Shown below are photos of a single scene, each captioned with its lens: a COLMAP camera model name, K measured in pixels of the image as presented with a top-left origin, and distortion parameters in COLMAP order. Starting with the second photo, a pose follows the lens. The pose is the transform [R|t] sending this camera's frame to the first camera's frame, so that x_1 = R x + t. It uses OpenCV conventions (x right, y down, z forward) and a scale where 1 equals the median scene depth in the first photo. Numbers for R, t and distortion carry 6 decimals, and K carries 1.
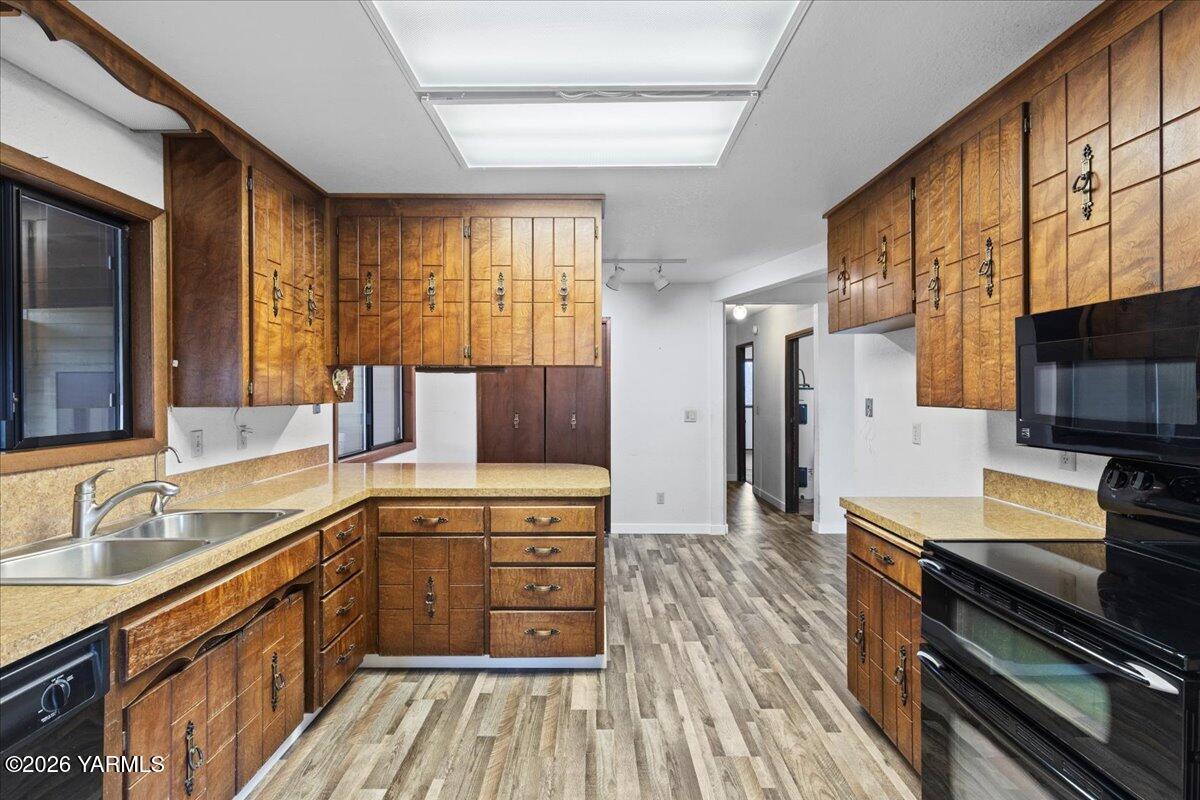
lens RADIAL K [[553.7, 0, 594.1], [0, 553.7, 391.6], [0, 0, 1]] dist [0.011922, -0.001569]
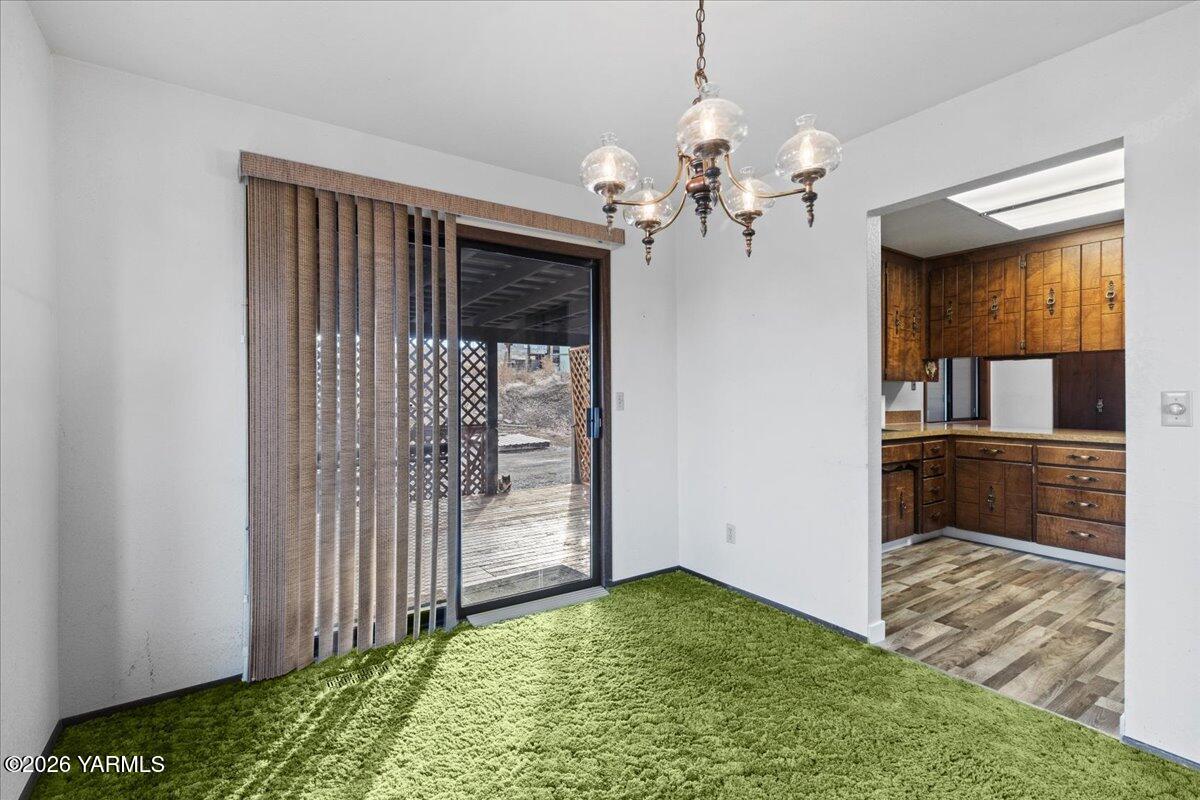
lens RADIAL K [[553.7, 0, 595.7], [0, 553.7, 399.2], [0, 0, 1]] dist [0.011922, -0.001569]
pose [[0.581254, 0.006181, -0.813699, 0.487454], [-0.000331, 0.999973, 0.007359, 0.094906], [0.813722, -0.004009, 0.581240, -1.212743]]
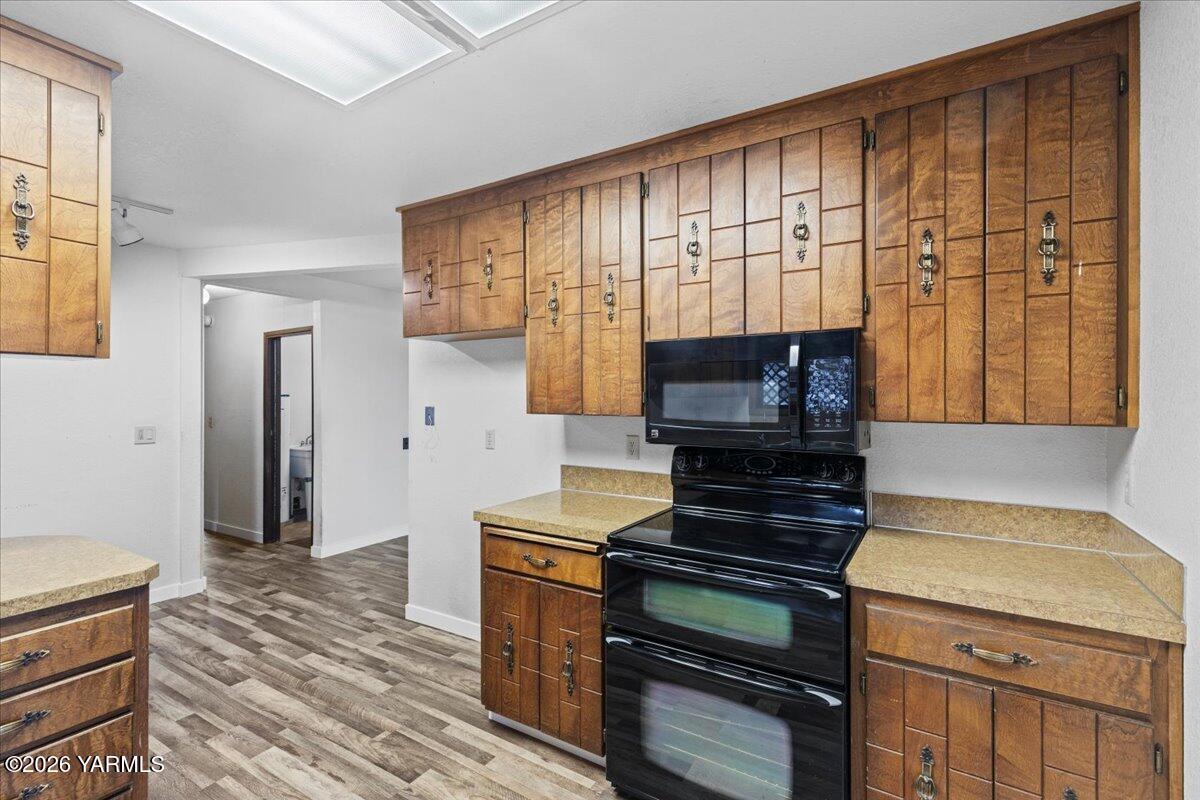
lens RADIAL K [[553.7, 0, 601.5], [0, 553.7, 393.9], [0, 0, 1]] dist [0.011922, -0.001569]
pose [[0.525071, 0.004933, 0.851044, -0.193725], [0.000496, 0.999981, -0.006102, -0.004653], [-0.851058, 0.003627, 0.525059, 0.236476]]
